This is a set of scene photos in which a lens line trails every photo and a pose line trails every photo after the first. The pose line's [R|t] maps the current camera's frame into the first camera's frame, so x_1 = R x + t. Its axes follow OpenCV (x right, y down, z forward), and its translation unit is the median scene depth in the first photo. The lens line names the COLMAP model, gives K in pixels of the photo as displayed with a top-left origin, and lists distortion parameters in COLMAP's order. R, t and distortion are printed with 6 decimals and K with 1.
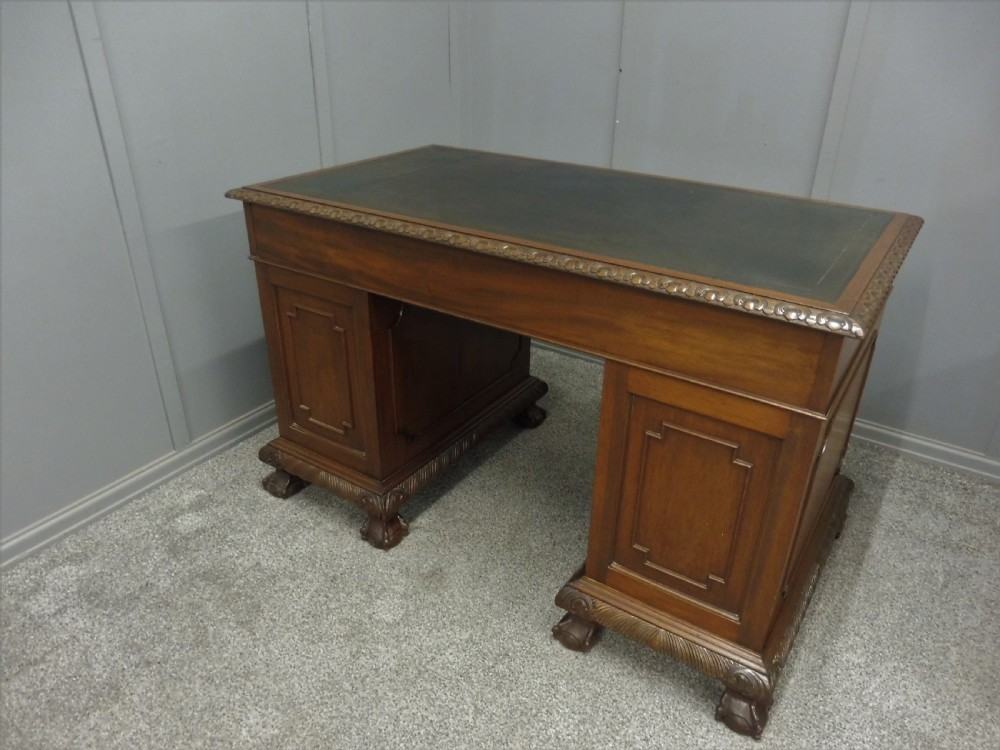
lens RADIAL K [[731.6, 0, 500.0], [0, 731.6, 375.0], [0, 0, 1]] dist [-0.070193, 0.025993]
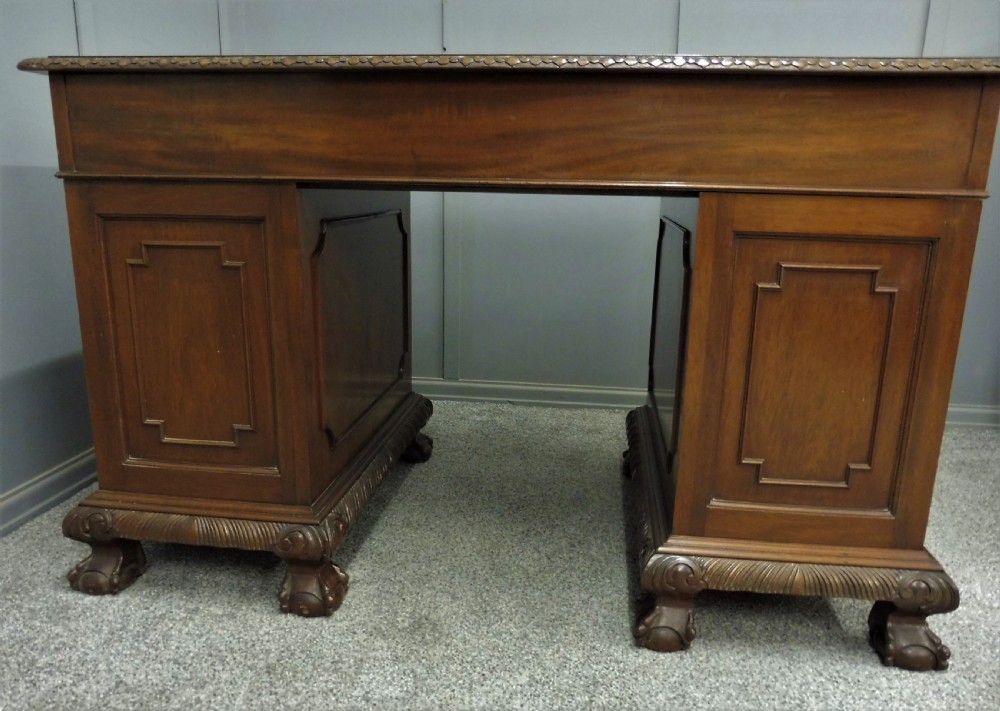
lens RADIAL K [[778.9, 0, 485.8], [0, 778.9, 403.0], [0, 0, 1]] dist [-0.108897, 0.097665]
pose [[0.891734, -0.108050, 0.439473, -0.338266], [0.197751, 0.966499, -0.163630, 0.217165], [-0.407069, 0.232821, 0.883226, 0.333487]]
